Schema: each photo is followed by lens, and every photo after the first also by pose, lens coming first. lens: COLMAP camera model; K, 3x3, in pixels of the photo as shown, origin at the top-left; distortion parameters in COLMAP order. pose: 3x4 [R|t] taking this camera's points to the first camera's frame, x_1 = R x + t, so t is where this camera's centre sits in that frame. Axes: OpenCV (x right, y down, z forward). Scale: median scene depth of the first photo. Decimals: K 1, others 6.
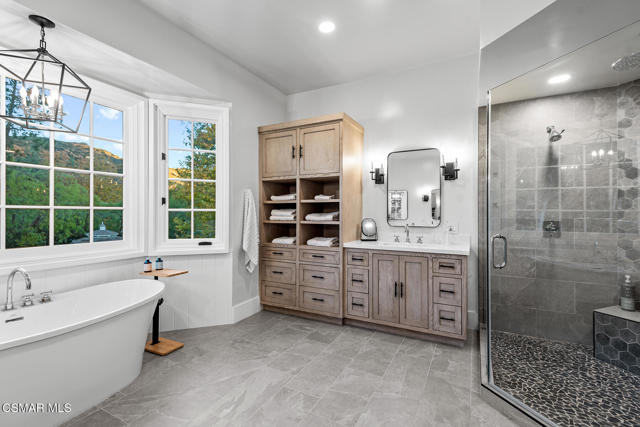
lens RADIAL K [[294.6, 0, 318.1], [0, 294.6, 210.7], [0, 0, 1]] dist [0.021381, -0.005917]
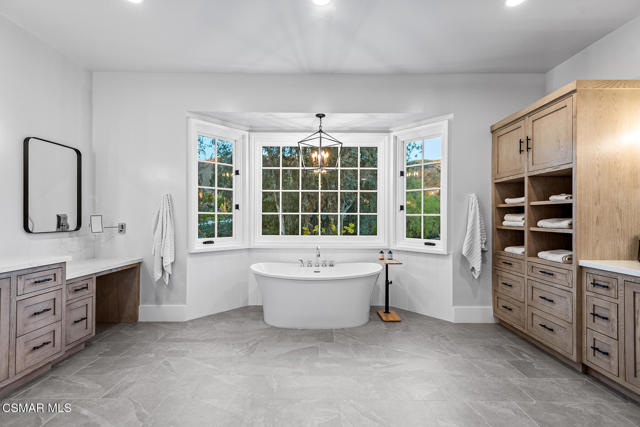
lens RADIAL K [[294.6, 0, 313.2], [0, 294.6, 214.3], [0, 0, 1]] dist [0.021381, -0.005917]
pose [[0.436922, -0.007228, -0.899470, 0.453239], [0.001863, 0.999973, -0.007130, 0.002715], [0.899497, 0.001439, 0.436924, 0.089984]]
